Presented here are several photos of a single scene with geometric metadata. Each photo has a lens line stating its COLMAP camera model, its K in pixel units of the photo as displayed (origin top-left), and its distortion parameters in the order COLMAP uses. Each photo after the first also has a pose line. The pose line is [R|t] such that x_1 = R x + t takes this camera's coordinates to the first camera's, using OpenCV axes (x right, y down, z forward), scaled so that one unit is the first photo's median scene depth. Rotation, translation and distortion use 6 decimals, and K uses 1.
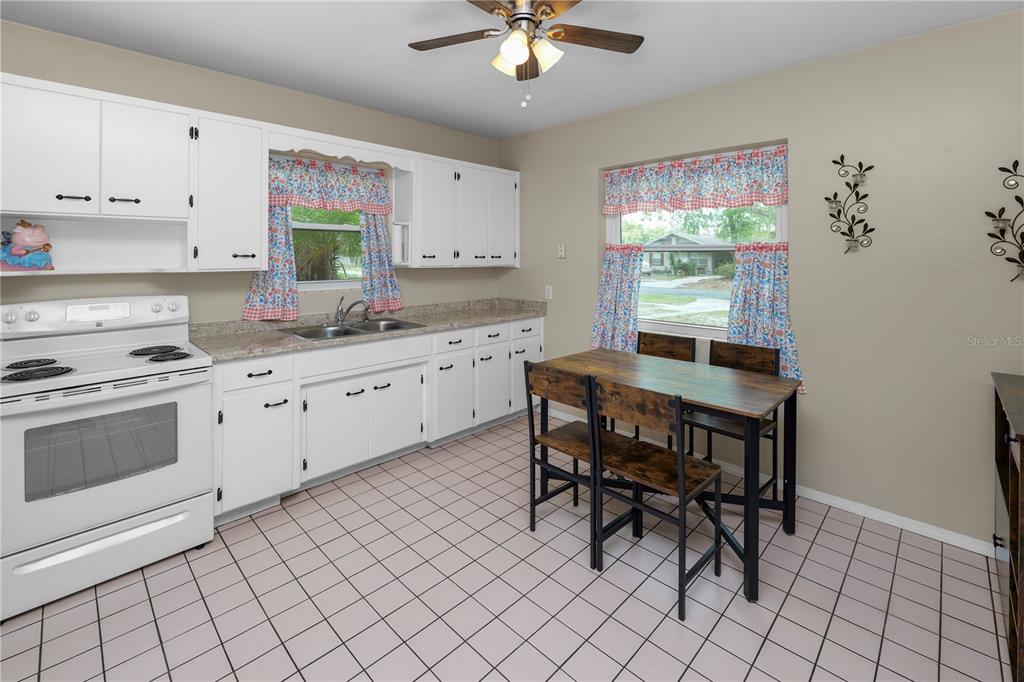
lens RADIAL K [[450.8, 0, 508.0], [0, 450.8, 257.7], [0, 0, 1]] dist [-0.002108, 0.000190]
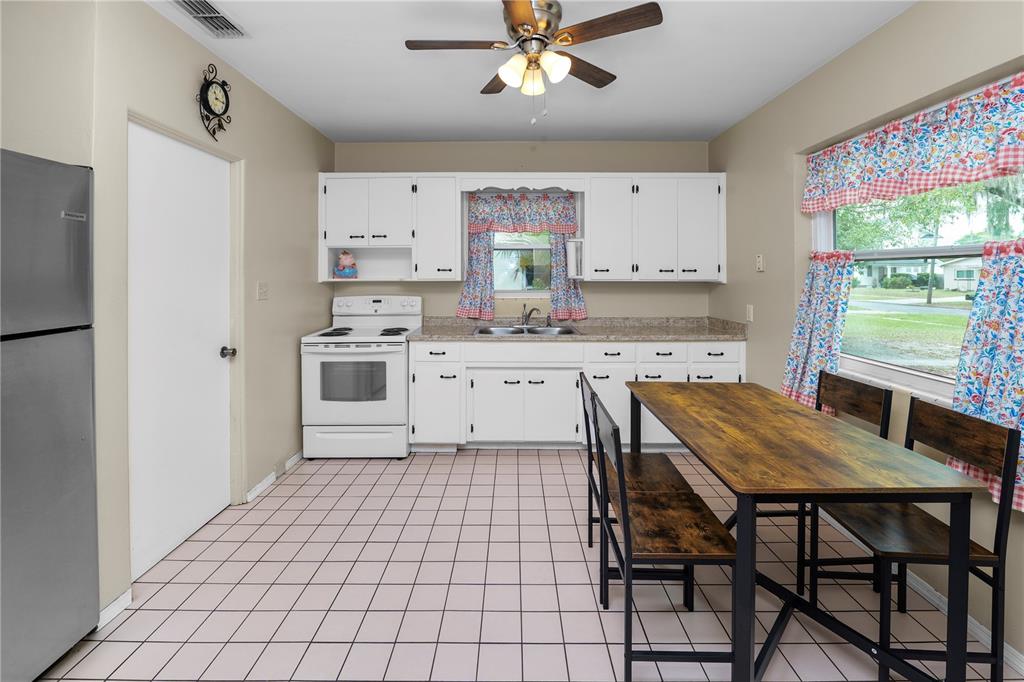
lens RADIAL K [[434.9, 0, 511.8], [0, 434.9, 278.9], [0, 0, 1]] dist [-0.001906, 0.000019]
pose [[0.707009, 0.005230, -0.707185, 0.500300], [-0.000908, 0.999979, 0.006487, 0.013839], [0.707204, -0.003945, 0.706998, 0.176057]]
